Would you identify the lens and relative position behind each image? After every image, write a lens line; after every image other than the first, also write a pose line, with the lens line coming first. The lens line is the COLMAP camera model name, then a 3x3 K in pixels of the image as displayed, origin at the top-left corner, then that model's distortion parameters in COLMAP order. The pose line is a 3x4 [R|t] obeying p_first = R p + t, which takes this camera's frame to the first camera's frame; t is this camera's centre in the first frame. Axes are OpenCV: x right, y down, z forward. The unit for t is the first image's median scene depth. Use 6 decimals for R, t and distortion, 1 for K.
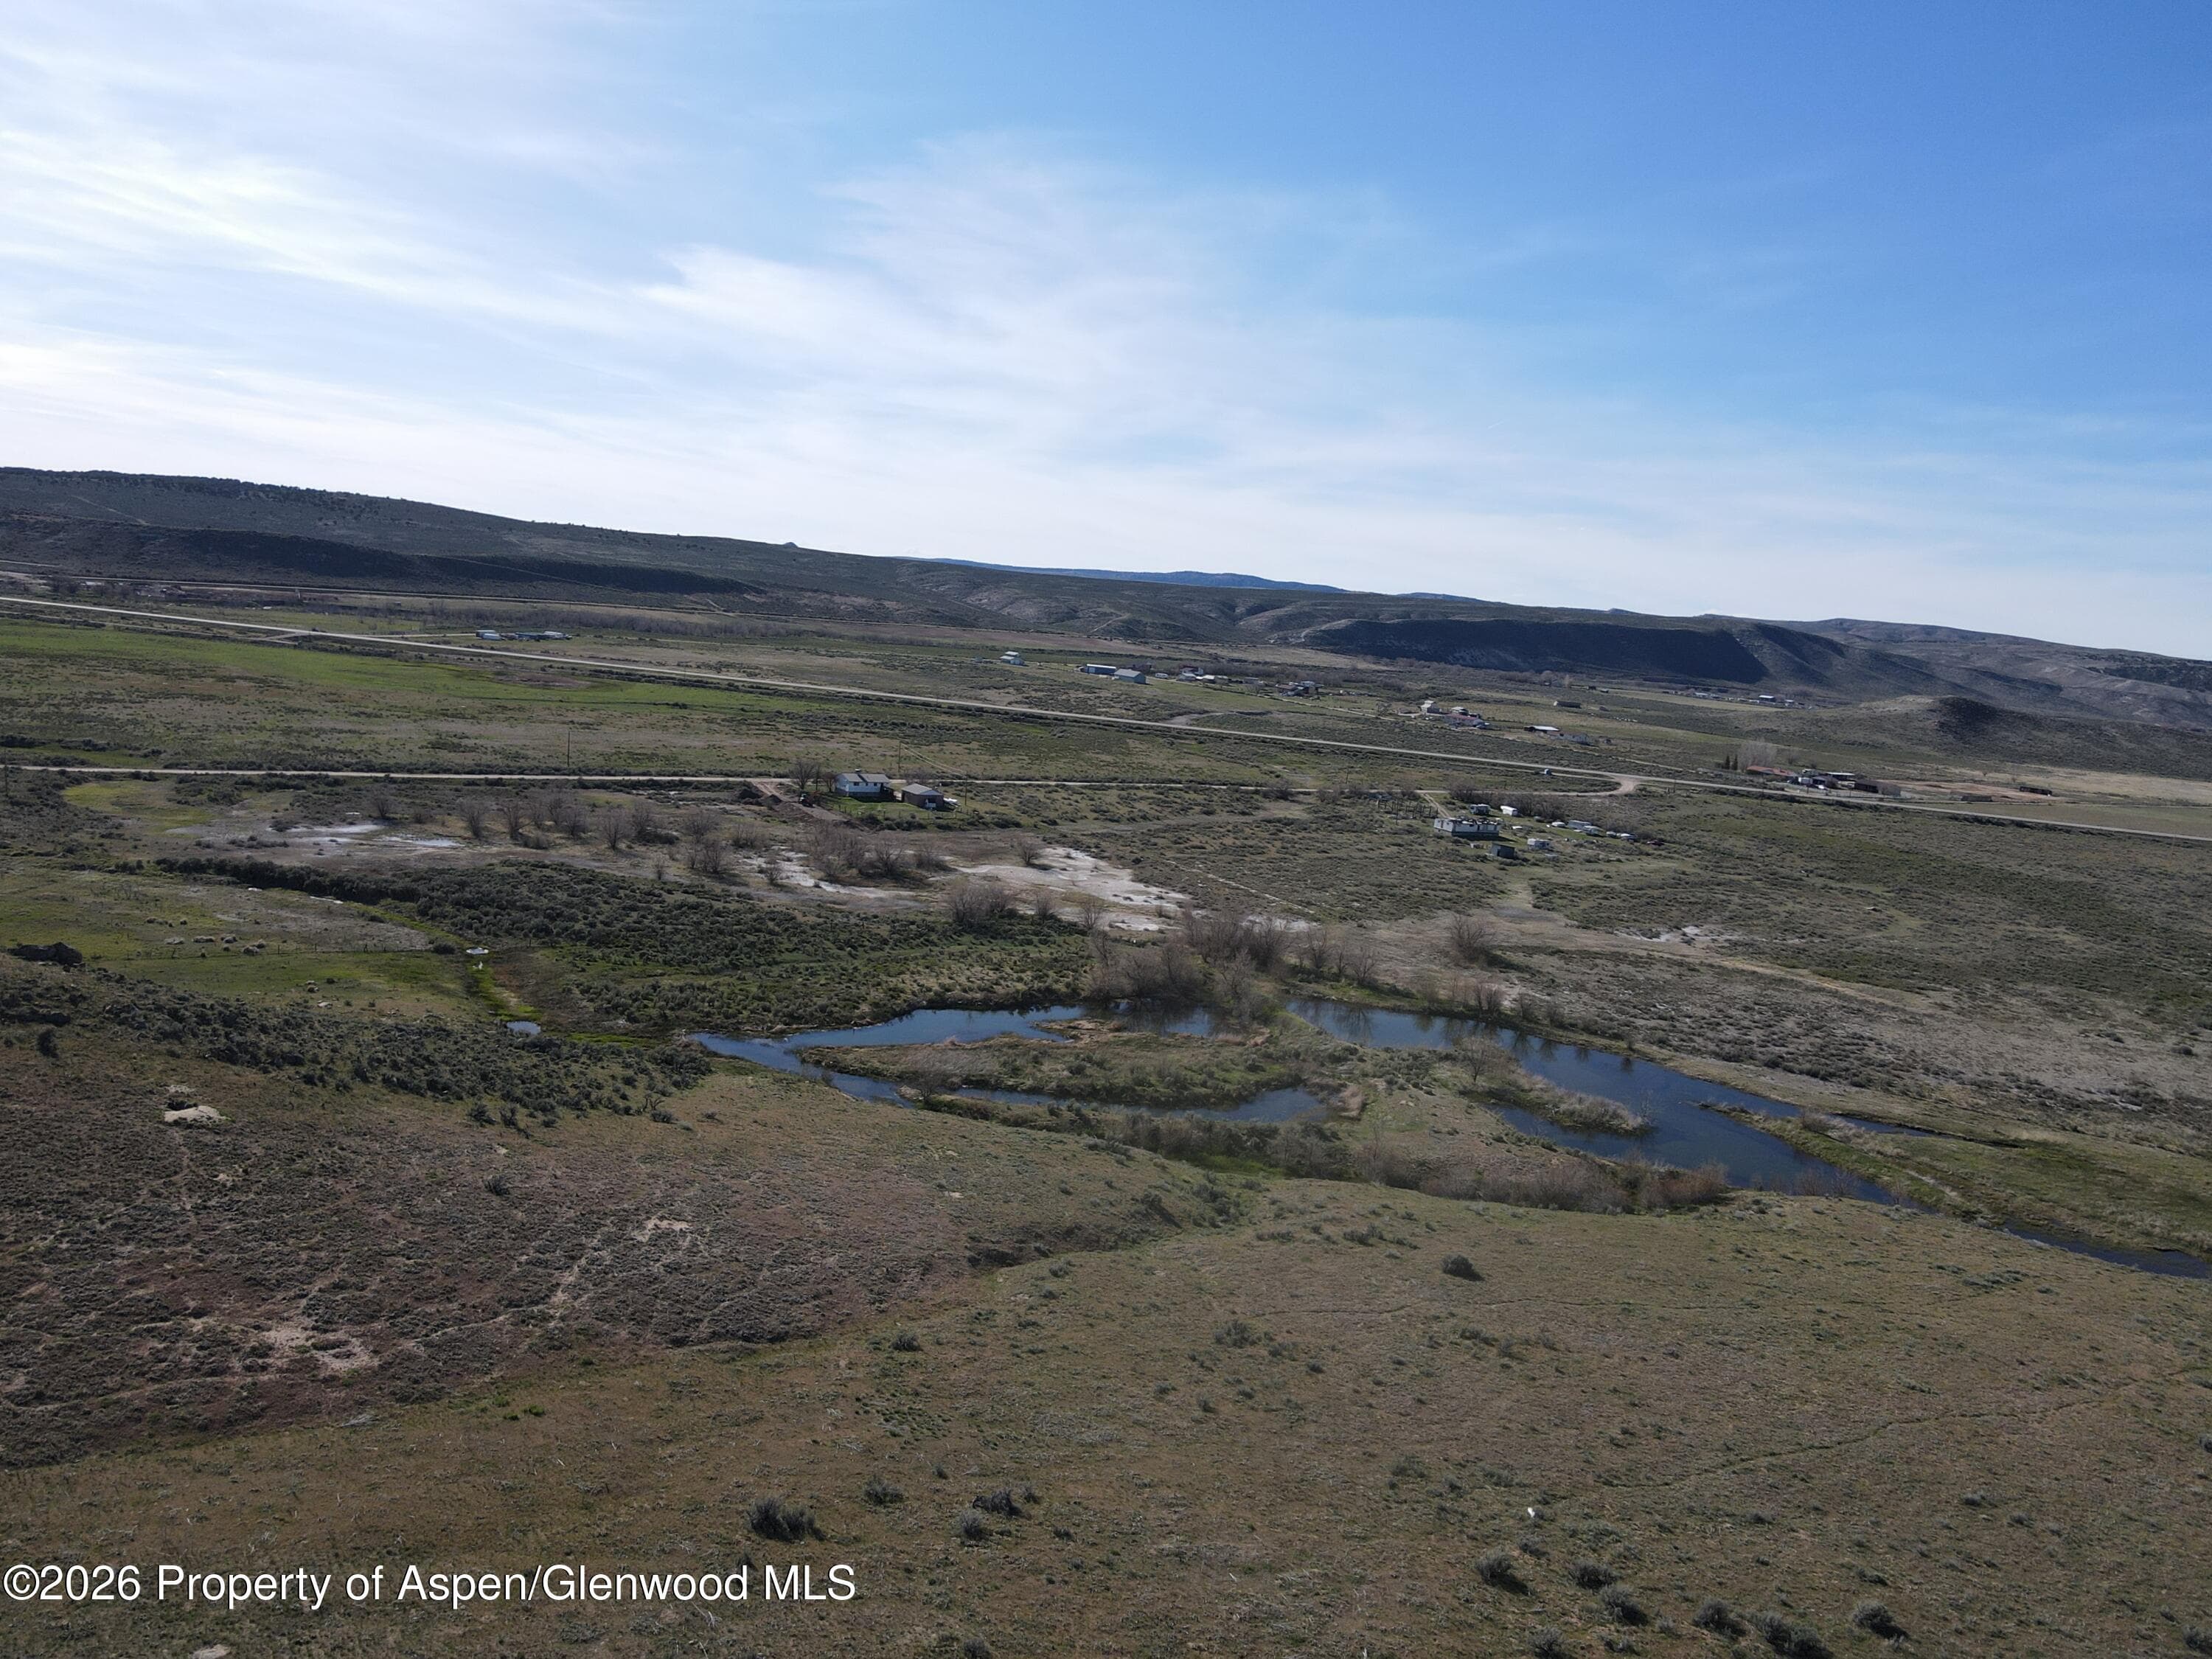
lens RADIAL K [[1631.9, 0, 1031.1], [0, 1631.9, 828.2], [0, 0, 1]] dist [0.068027, 0.000040]
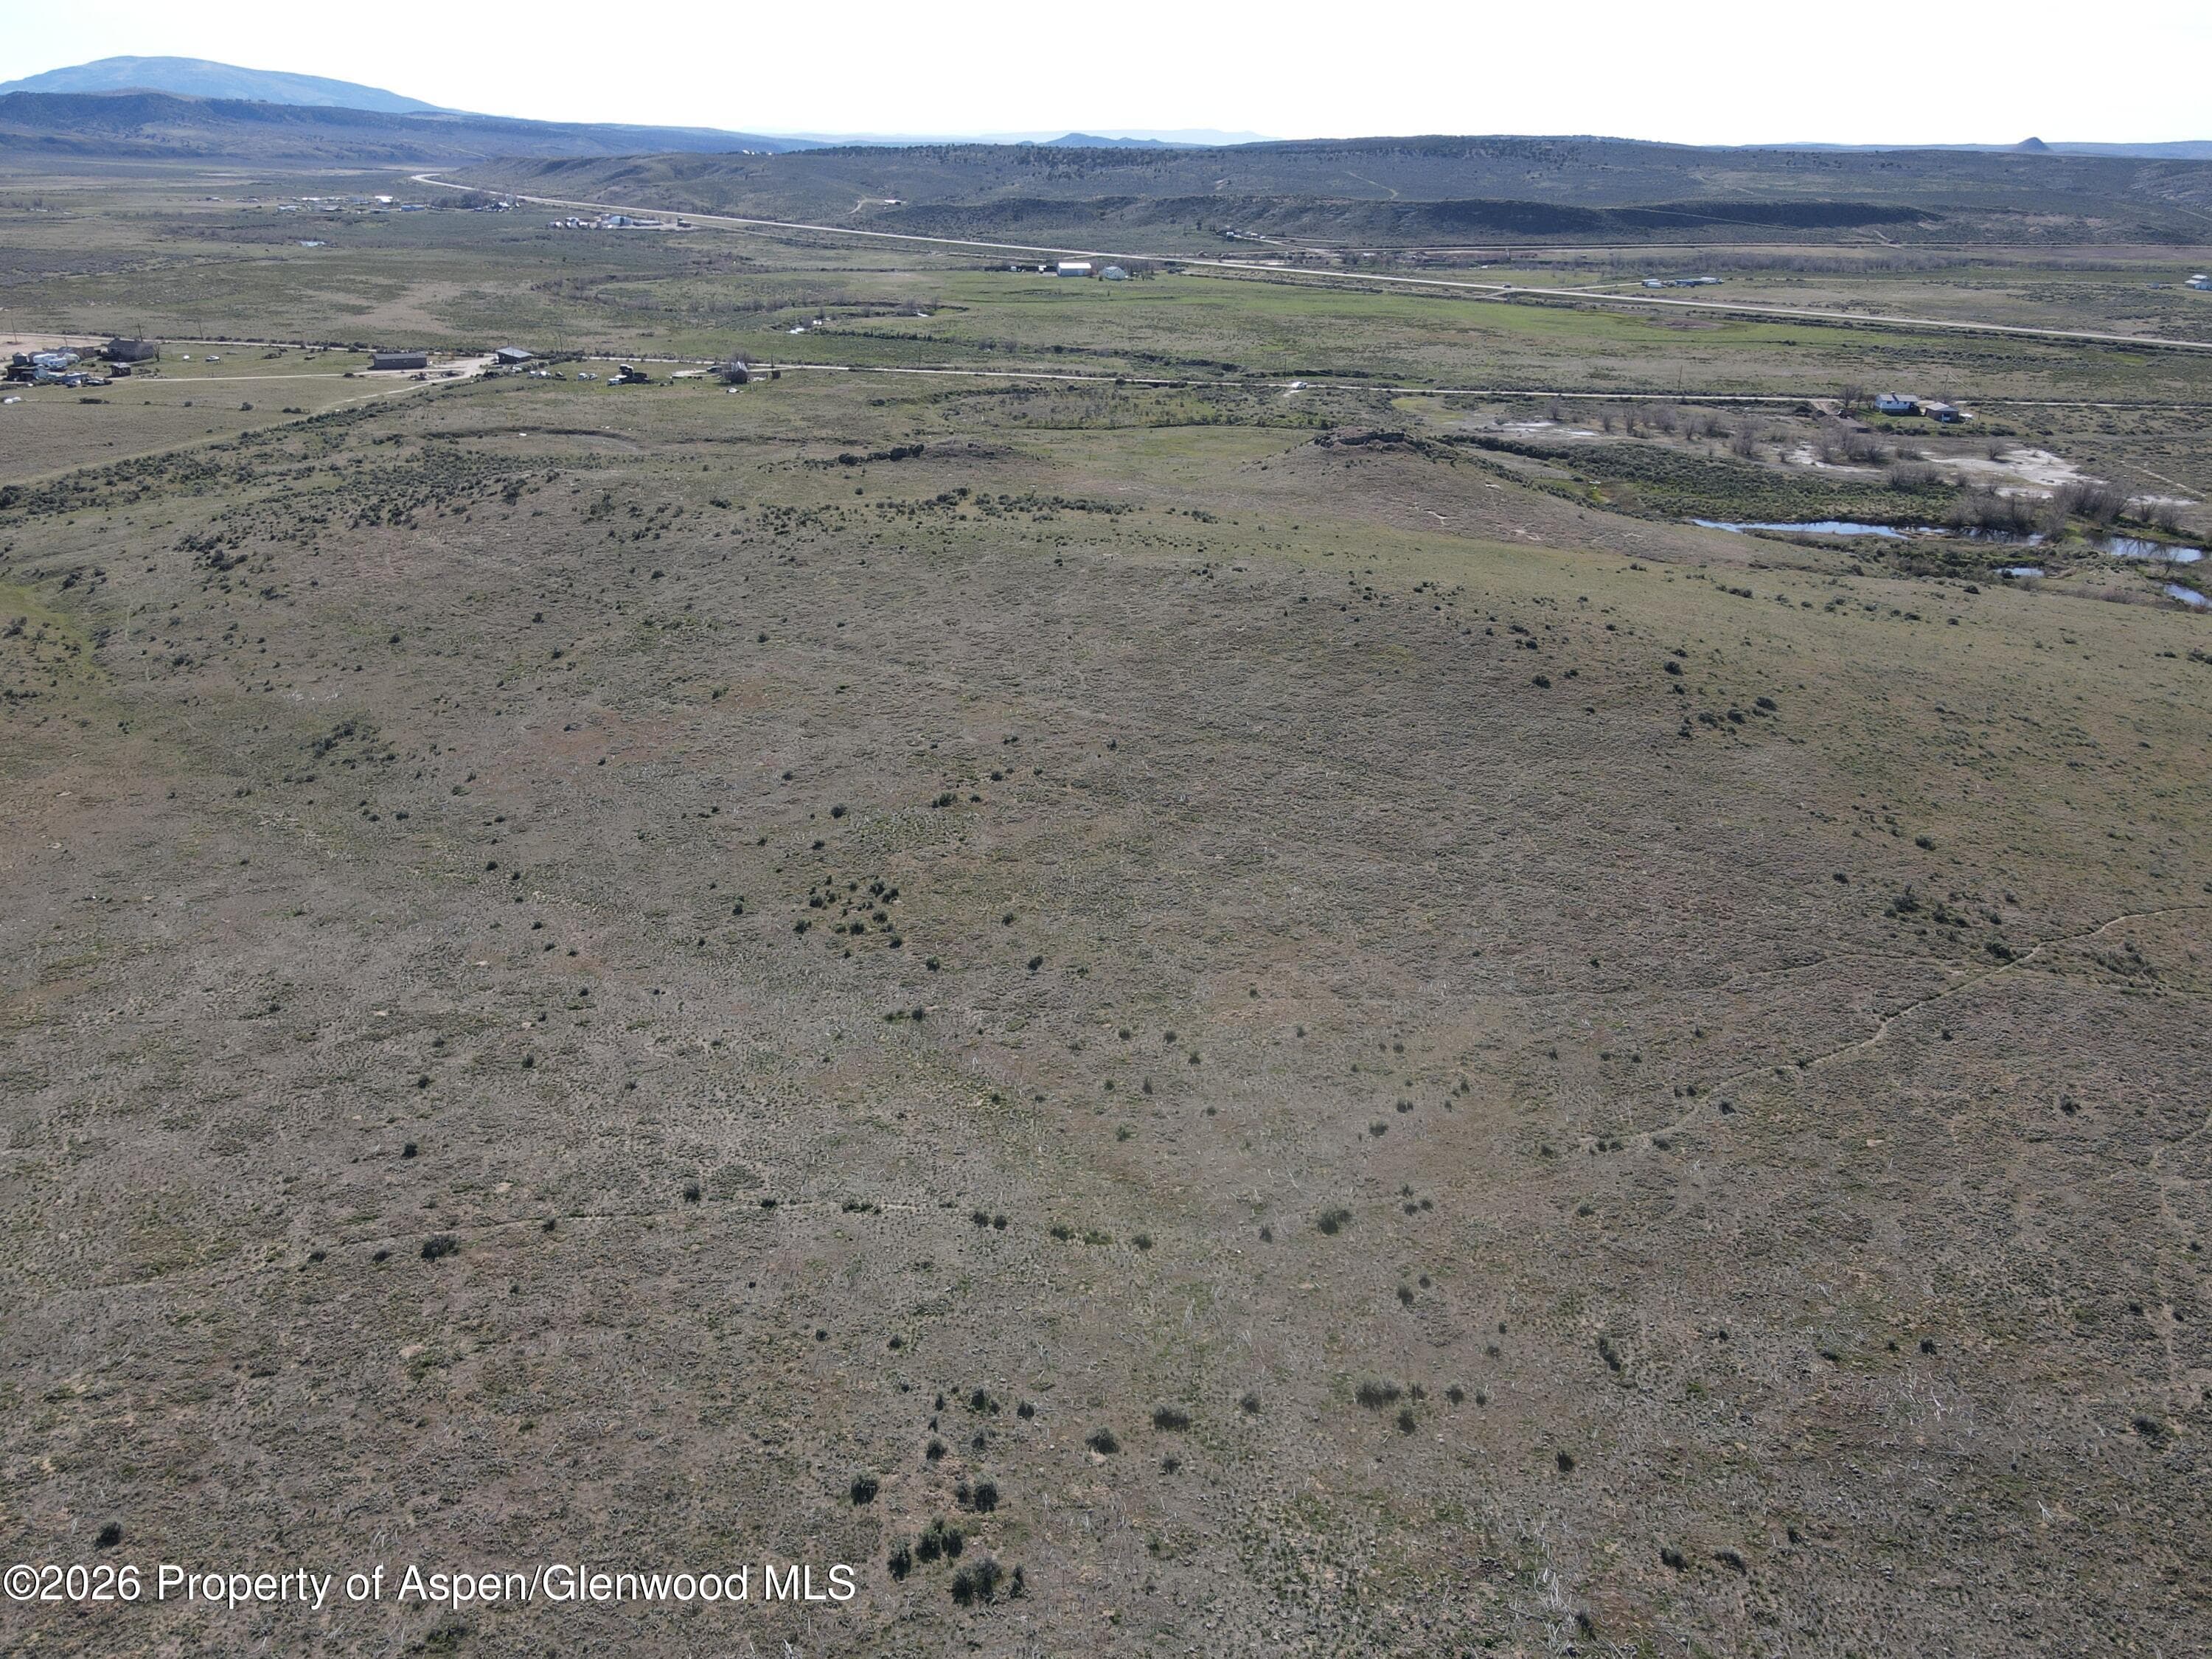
lens RADIAL K [[1621.5, 0, 1091.8], [0, 1621.5, 831.5], [0, 0, 1]] dist [-0.000812, 0.031192]
pose [[0.798892, 0.160946, -0.579542, 0.192843], [-0.031249, 0.973339, 0.227231, 0.031719], [0.600663, -0.163423, 0.782622, -0.487307]]
